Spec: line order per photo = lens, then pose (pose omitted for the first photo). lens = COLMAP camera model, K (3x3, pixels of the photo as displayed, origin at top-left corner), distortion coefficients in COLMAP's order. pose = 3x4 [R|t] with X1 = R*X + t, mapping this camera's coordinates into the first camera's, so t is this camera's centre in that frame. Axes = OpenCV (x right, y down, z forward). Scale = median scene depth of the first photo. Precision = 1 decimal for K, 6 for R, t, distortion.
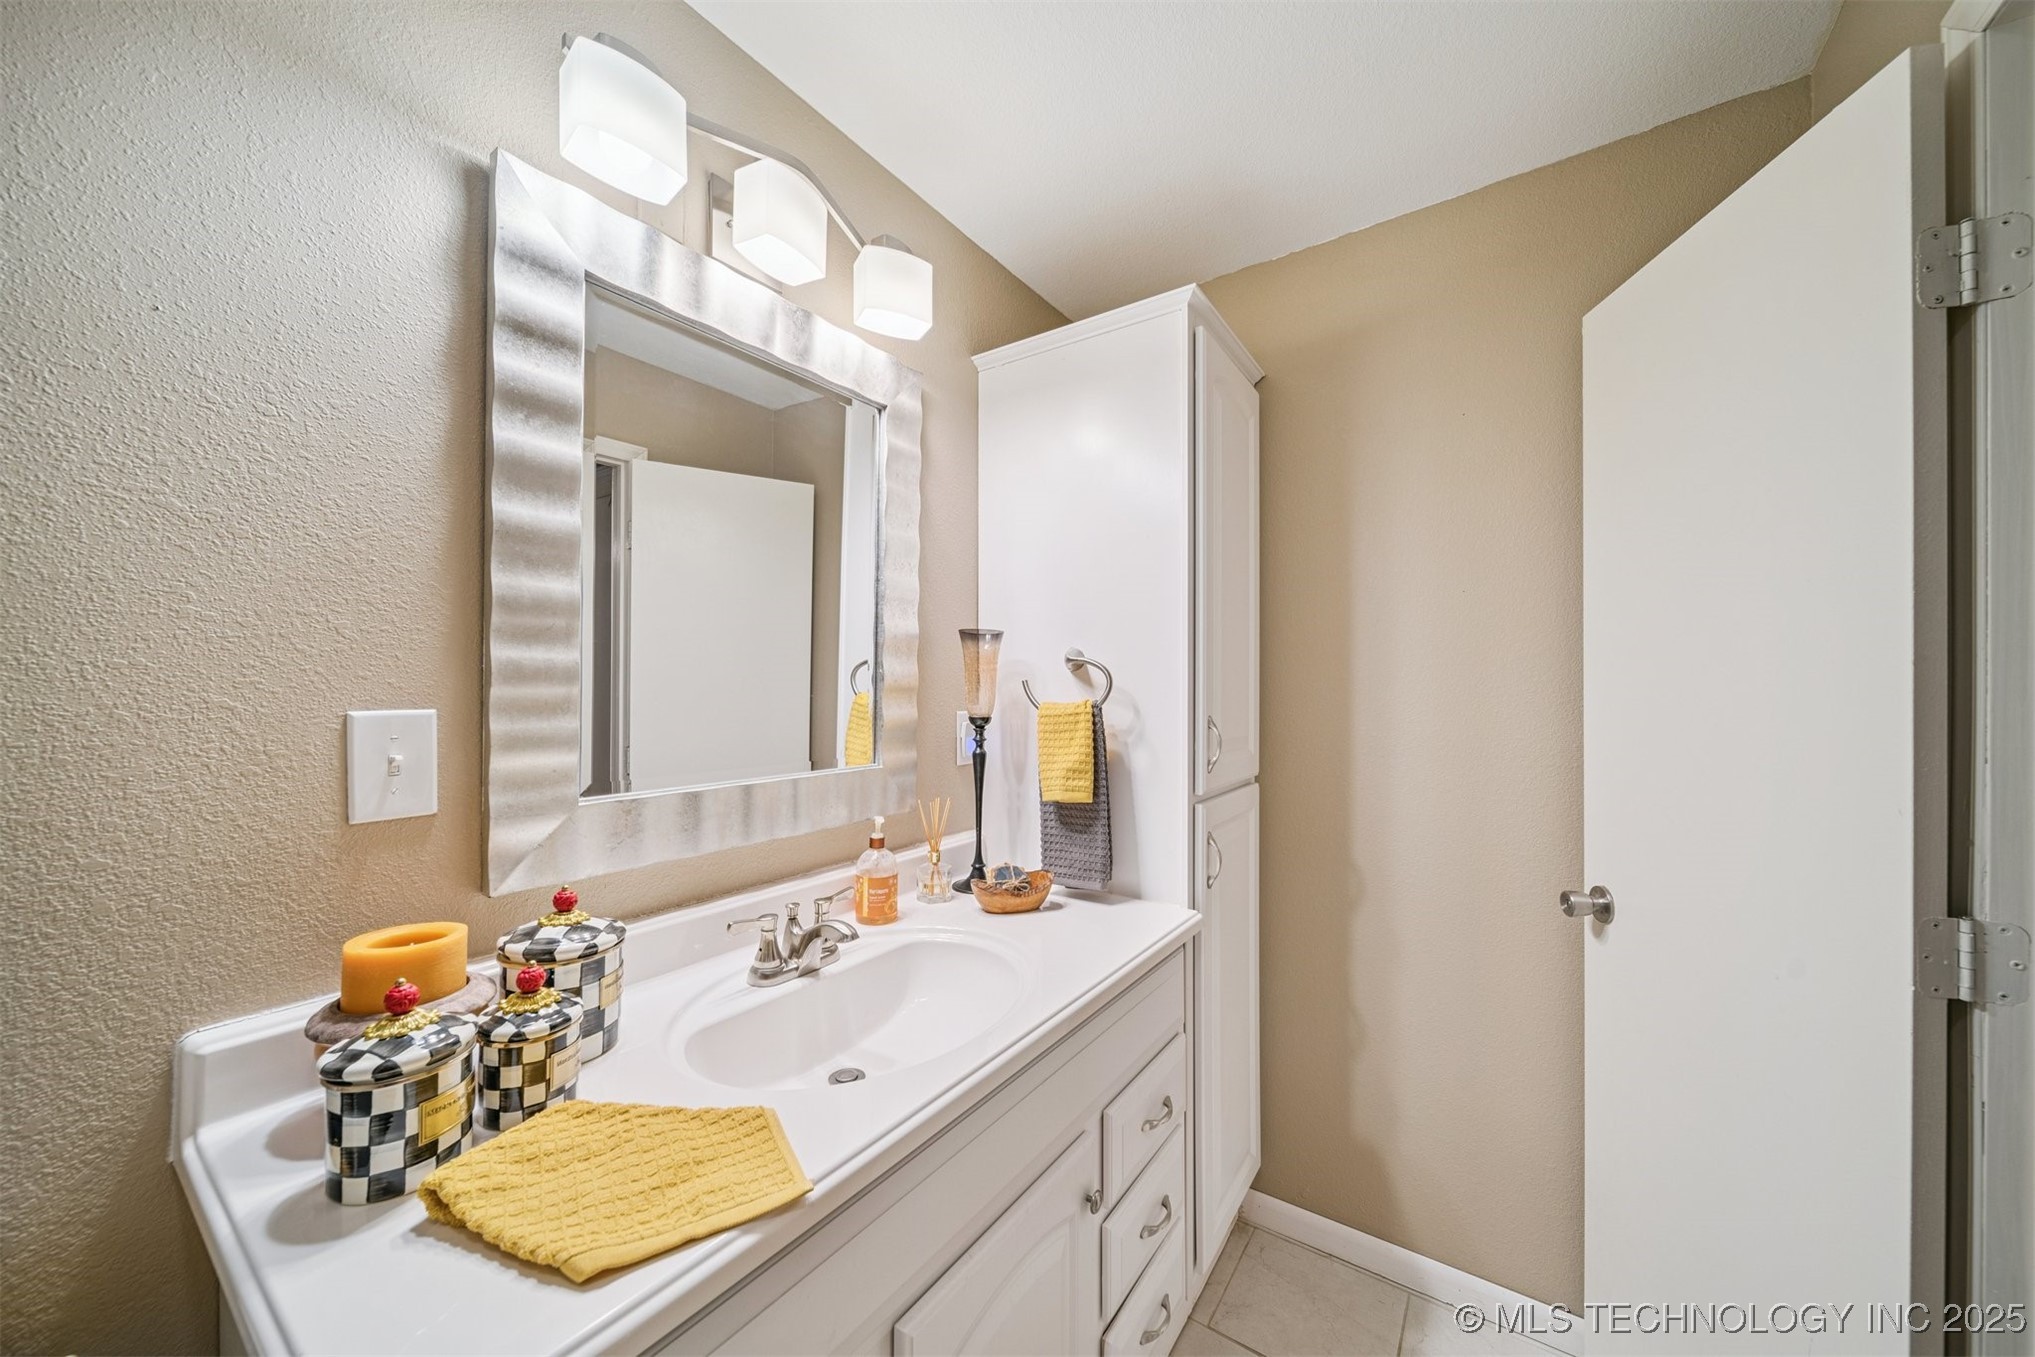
lens RADIAL K [[712.5, 0, 1017.5], [0, 712.5, 678.5], [0, 0, 1]] dist [-0.000289, -0.000013]
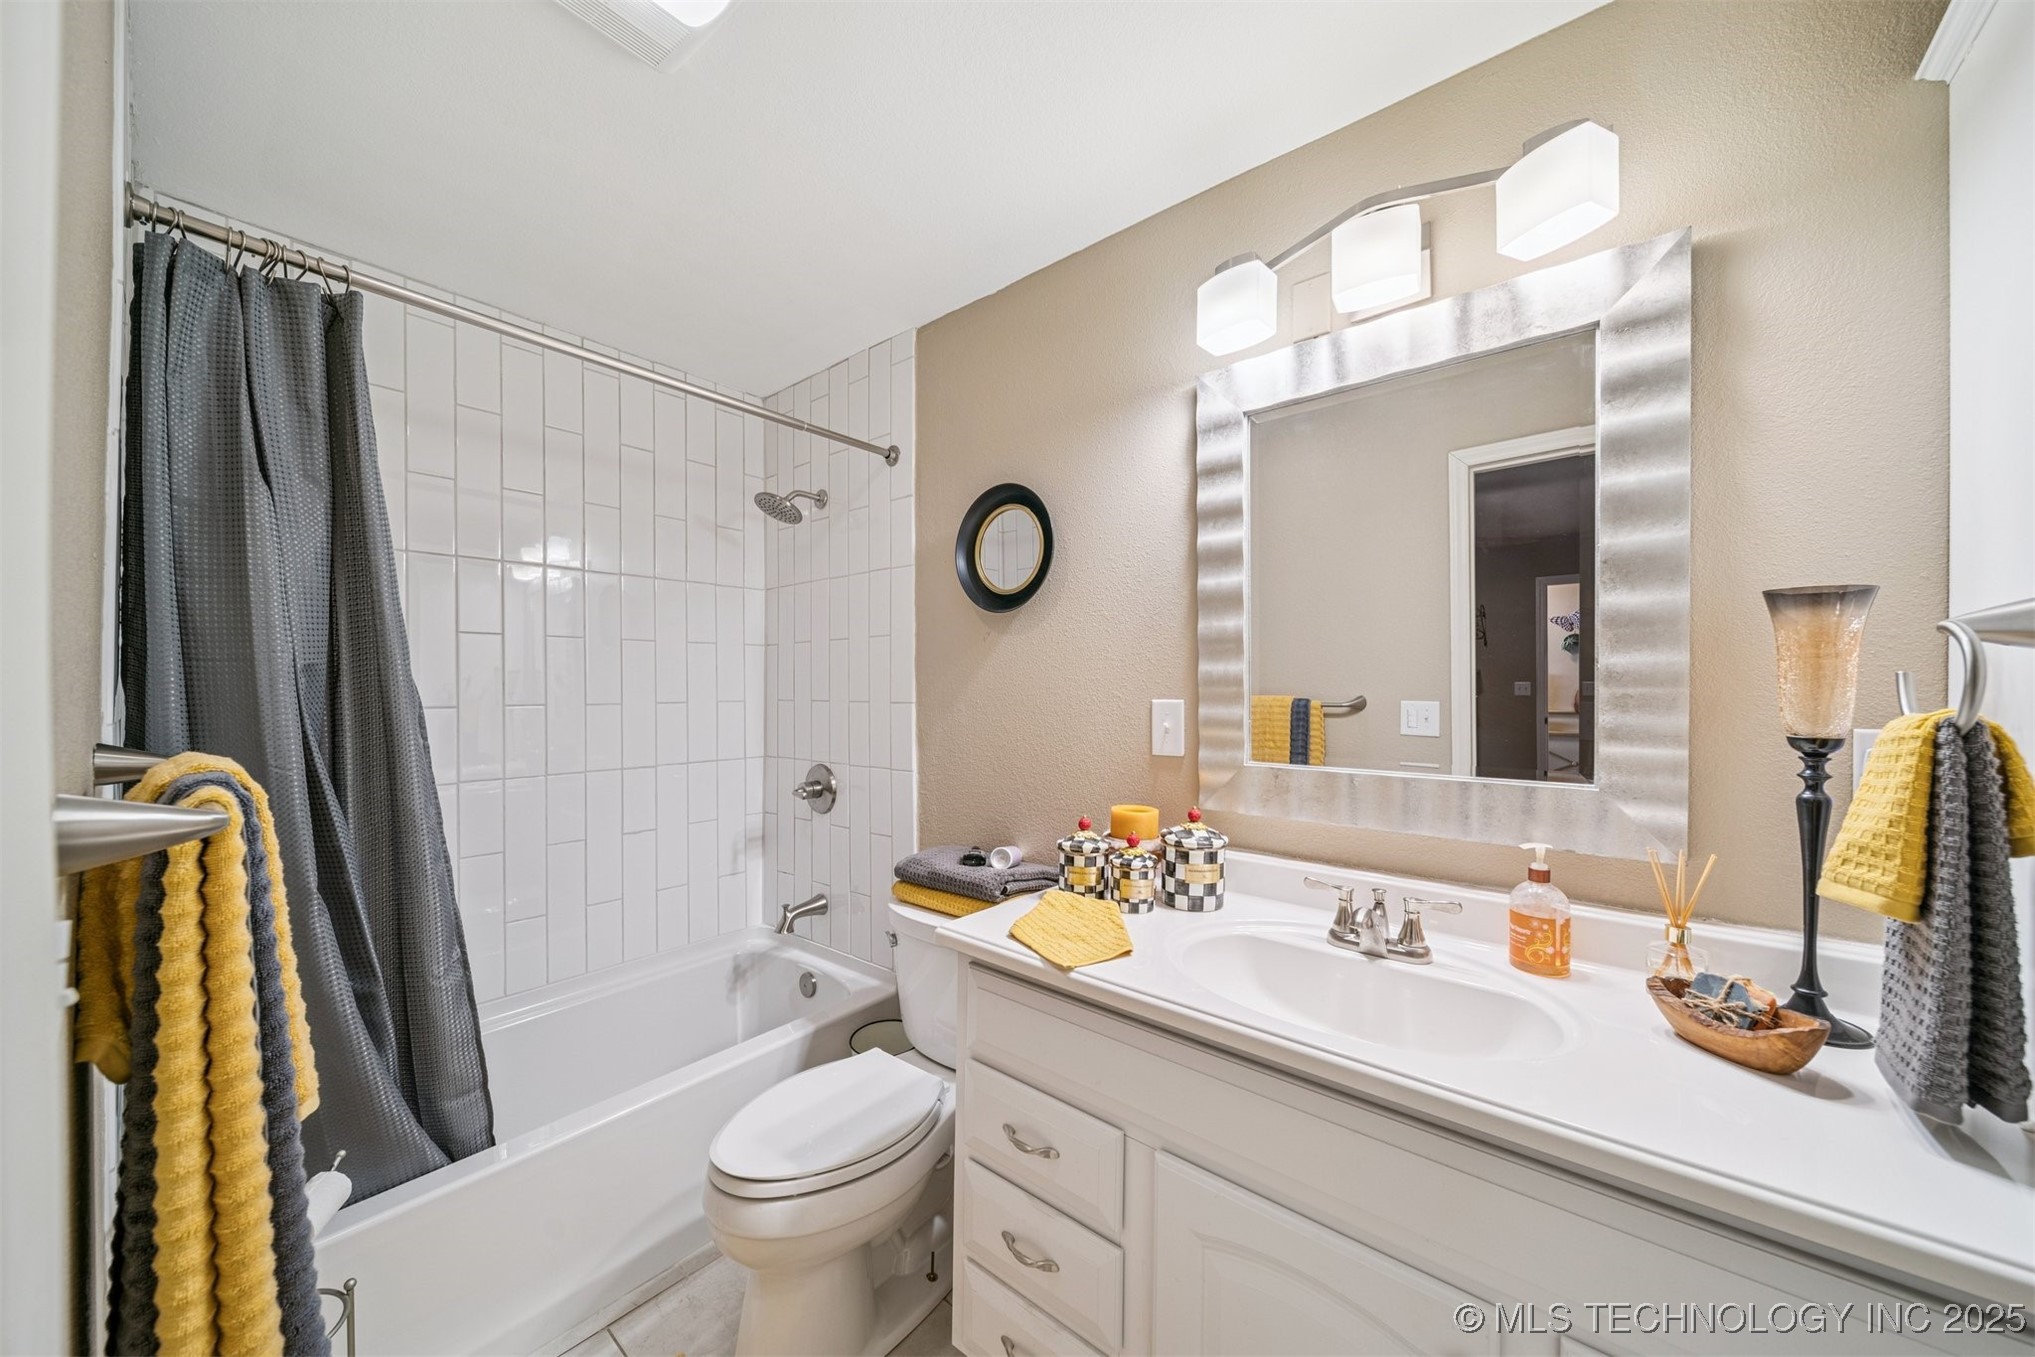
lens RADIAL K [[712.5, 0, 1017.5], [0, 712.5, 678.5], [0, 0, 1]] dist [-0.000289, -0.000013]
pose [[-0.086441, -0.018932, -0.996077, 0.729330], [0.007772, 0.999776, -0.019677, 0.014661], [0.996227, -0.009442, -0.086275, 0.503670]]
